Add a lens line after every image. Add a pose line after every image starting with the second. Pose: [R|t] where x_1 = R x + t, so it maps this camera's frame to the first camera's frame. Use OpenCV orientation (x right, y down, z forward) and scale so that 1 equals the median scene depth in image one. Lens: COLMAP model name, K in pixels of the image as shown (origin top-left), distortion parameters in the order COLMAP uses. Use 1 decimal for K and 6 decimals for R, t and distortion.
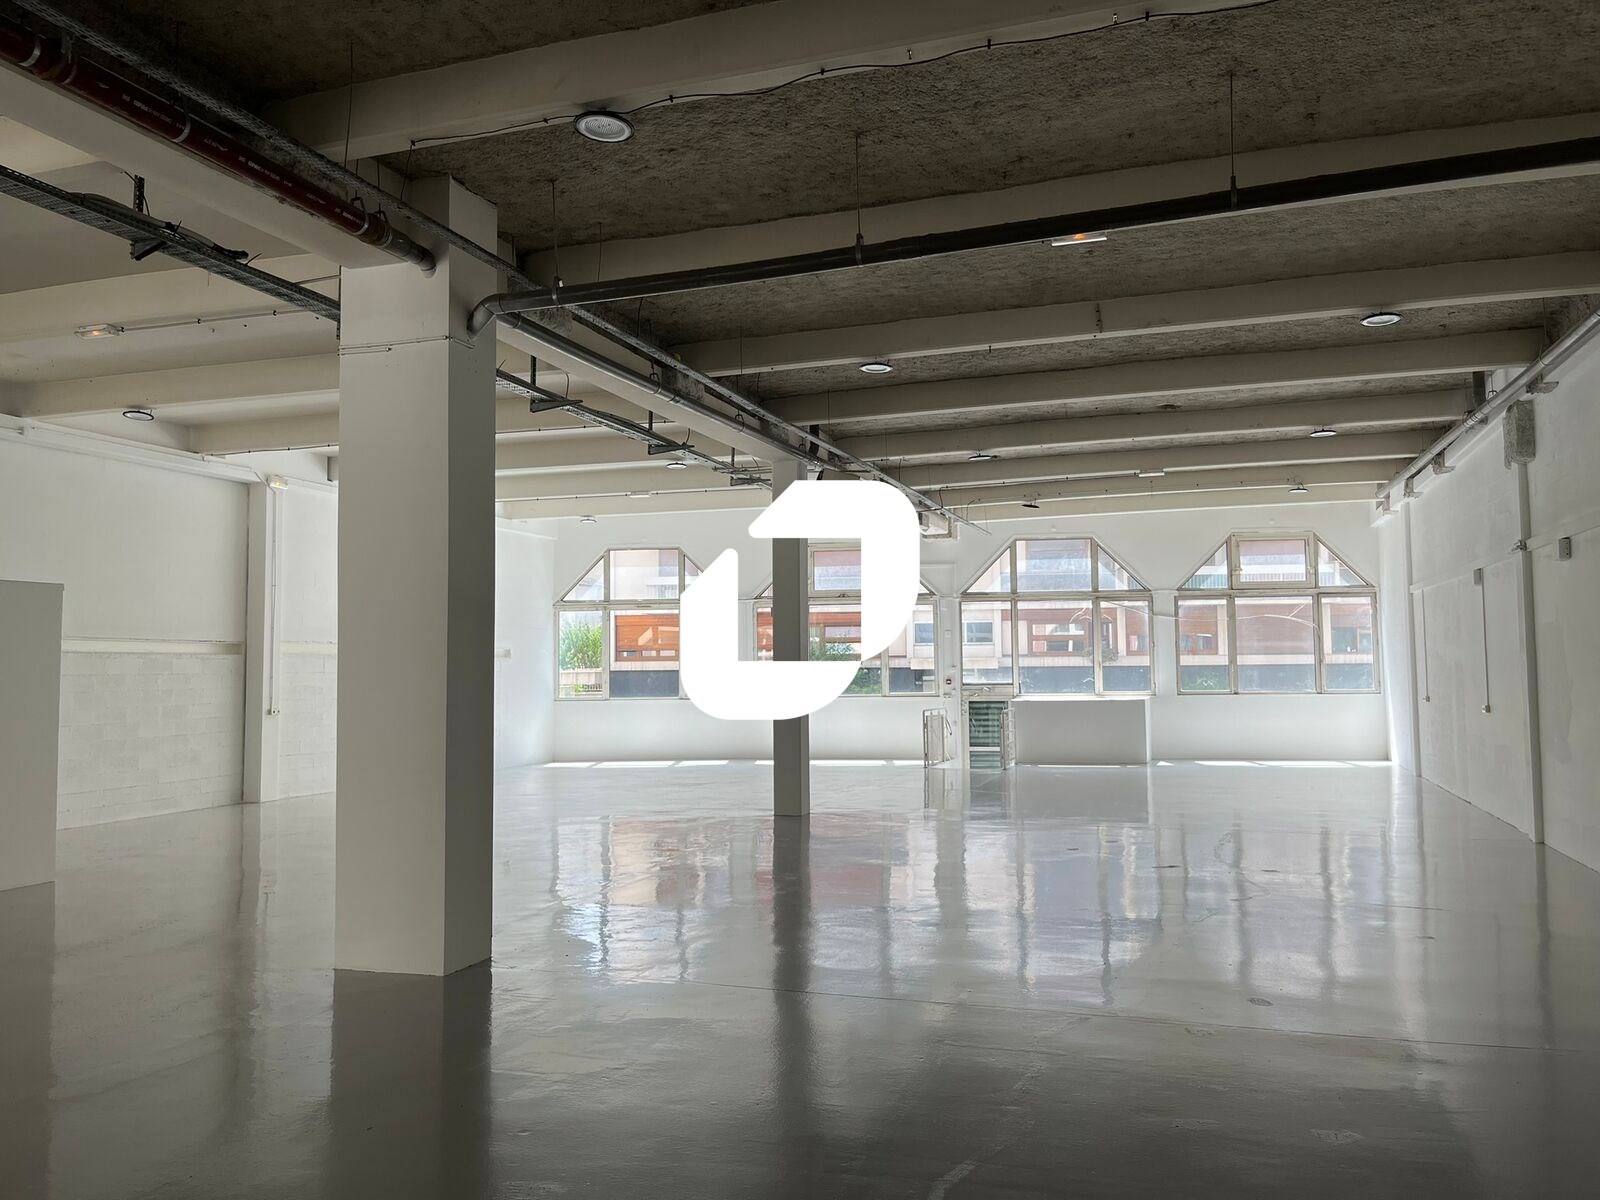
lens RADIAL K [[1204.3, 0, 800.0], [0, 1204.3, 600.0], [0, 0, 1]] dist [0.002167, 0.002489]
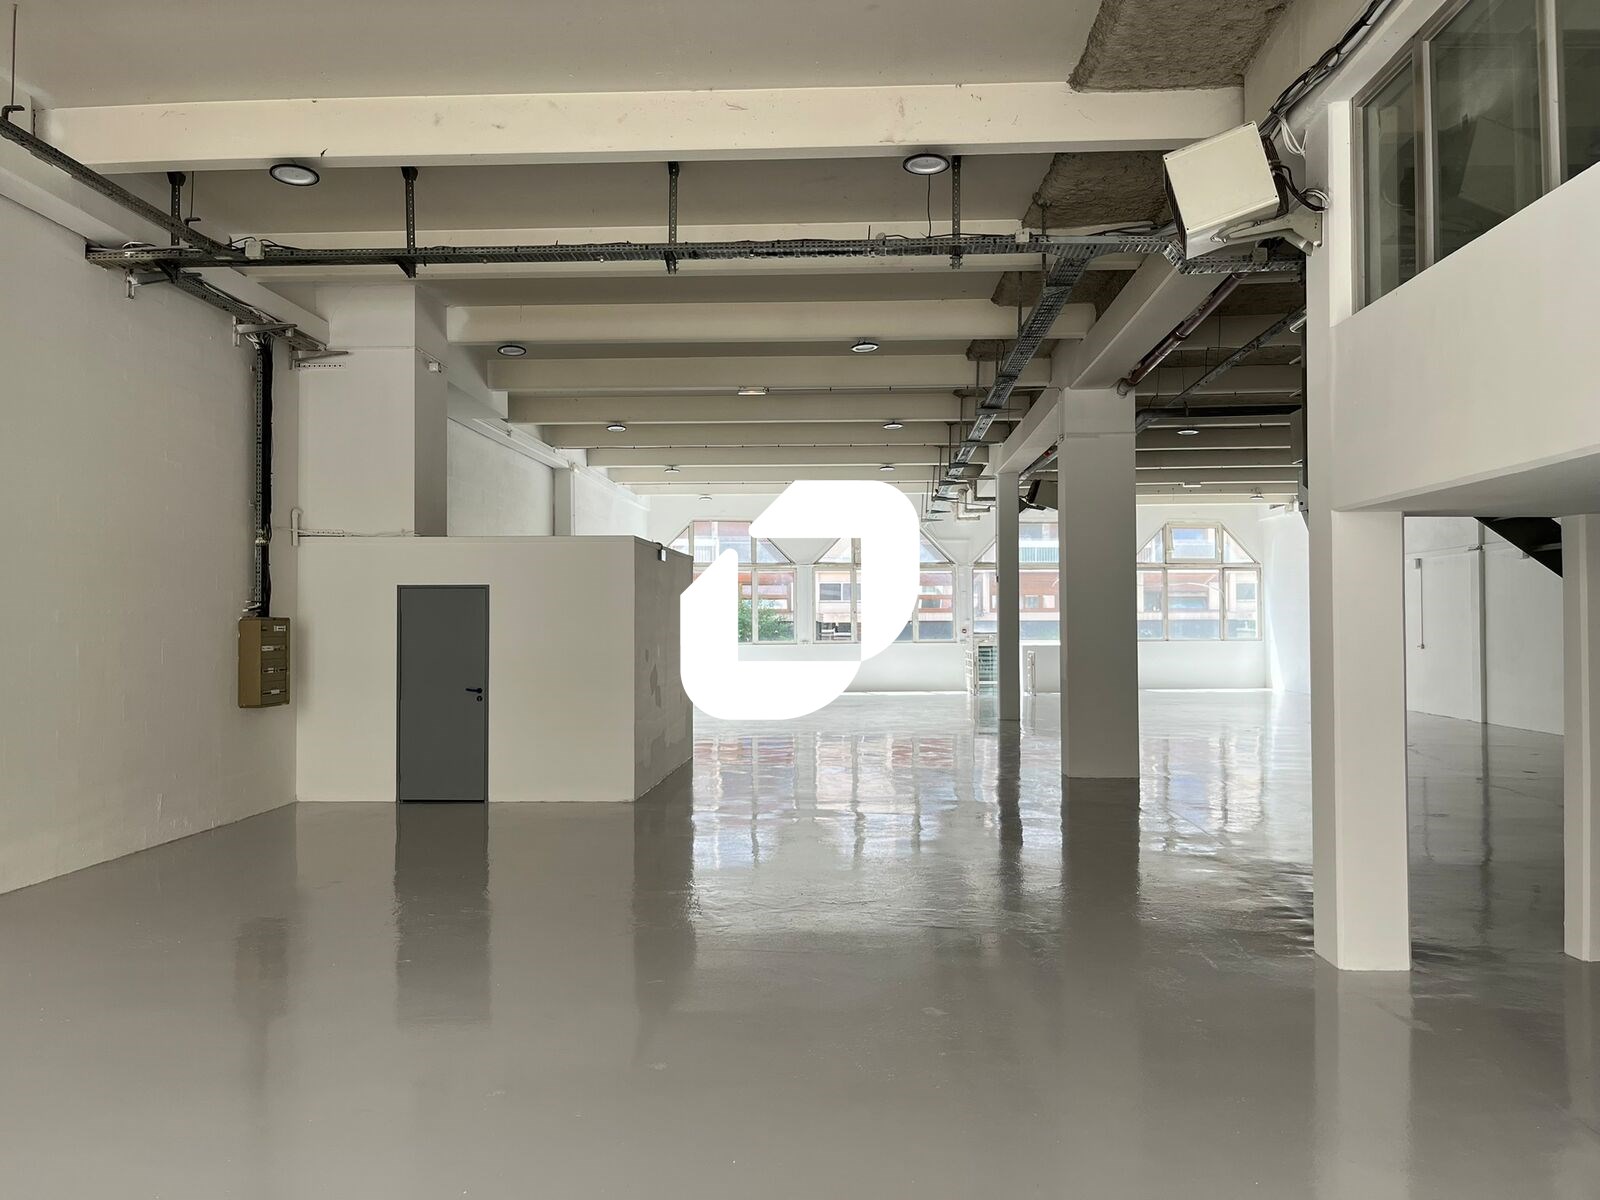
lens RADIAL K [[1204.3, 0, 800.0], [0, 1204.3, 600.0], [0, 0, 1]] dist [0.002167, 0.002489]
pose [[0.960104, 0.010058, 0.279463, -0.419251], [-0.020217, 0.999234, 0.033494, -0.005071], [-0.278912, -0.037807, 0.959572, -0.189574]]
